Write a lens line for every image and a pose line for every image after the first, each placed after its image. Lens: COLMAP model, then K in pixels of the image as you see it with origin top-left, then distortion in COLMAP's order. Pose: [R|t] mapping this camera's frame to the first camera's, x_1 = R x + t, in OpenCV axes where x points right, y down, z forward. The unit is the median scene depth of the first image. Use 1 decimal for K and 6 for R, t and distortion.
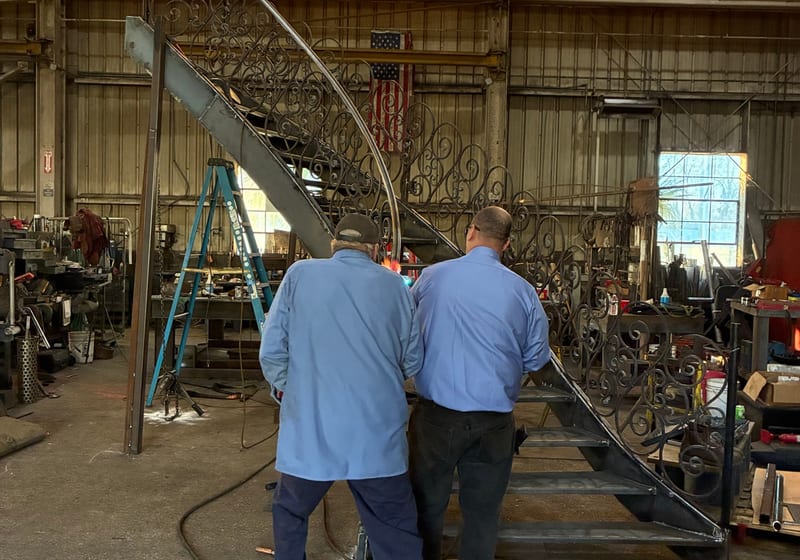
lens RADIAL K [[814.2, 0, 400.0], [0, 814.2, 280.0], [0, 0, 1]] dist [0.003188, 0.016620]
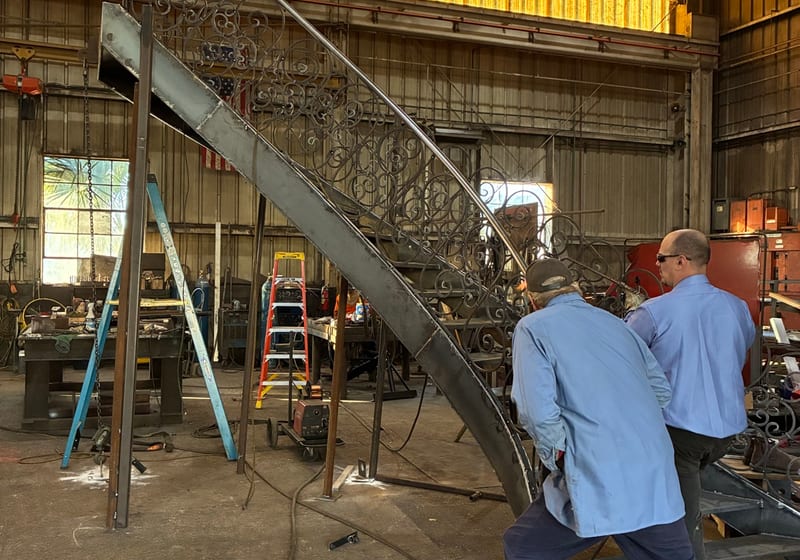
lens RADIAL K [[808.9, 0, 400.0], [0, 808.9, 280.0], [0, 0, 1]] dist [0.038051, -0.012280]
pose [[0.938664, -0.014862, 0.344513, -0.144325], [0.024632, 0.999409, -0.023998, -0.004423], [-0.343953, 0.031012, 0.938475, 0.049857]]
